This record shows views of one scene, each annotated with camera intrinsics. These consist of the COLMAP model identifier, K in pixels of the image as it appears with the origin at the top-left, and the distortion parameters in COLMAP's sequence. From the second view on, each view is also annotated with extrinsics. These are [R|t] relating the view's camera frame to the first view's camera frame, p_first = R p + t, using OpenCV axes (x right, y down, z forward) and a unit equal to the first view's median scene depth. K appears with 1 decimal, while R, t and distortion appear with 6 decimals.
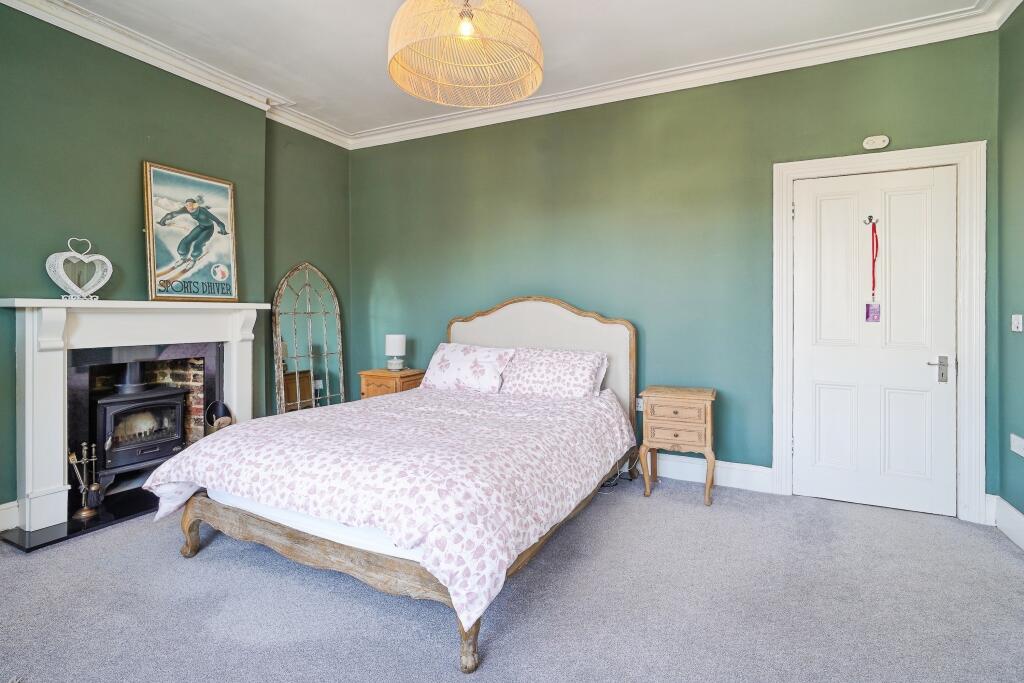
lens RADIAL K [[496.4, 0, 513.9], [0, 496.4, 309.9], [0, 0, 1]] dist [-0.005092, -0.000853]
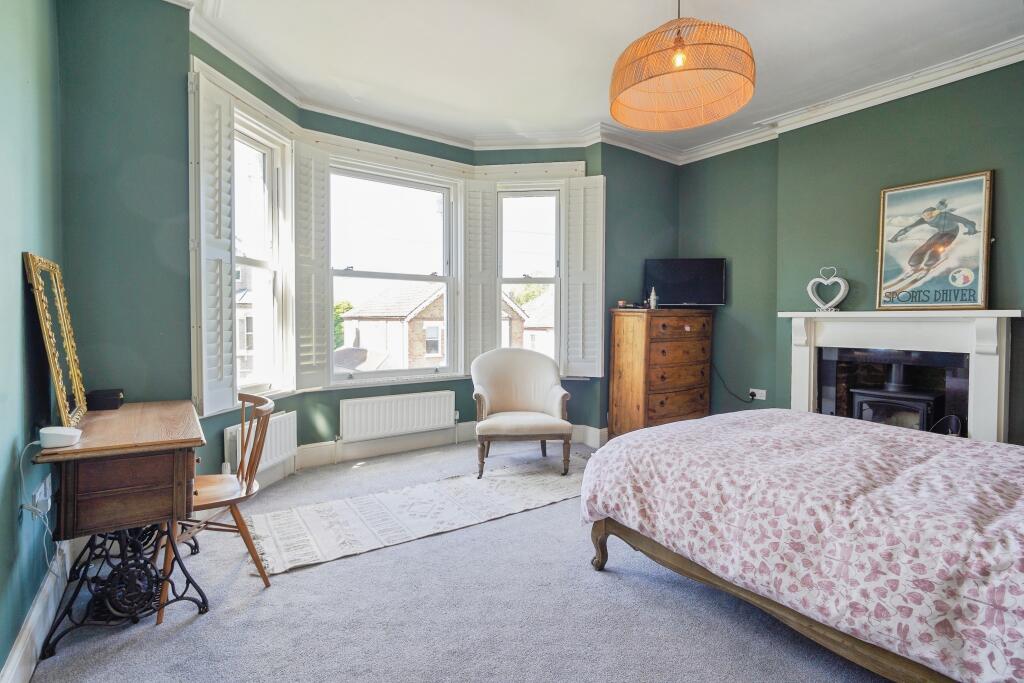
lens RADIAL K [[496.4, 0, 511.4], [0, 496.4, 337.8], [0, 0, 1]] dist [-0.005092, -0.000853]
pose [[-0.467062, 0.023872, -0.883902, 0.635485], [-0.003031, 0.999586, 0.028597, 0.012912], [0.884219, 0.016036, -0.466797, 0.722873]]
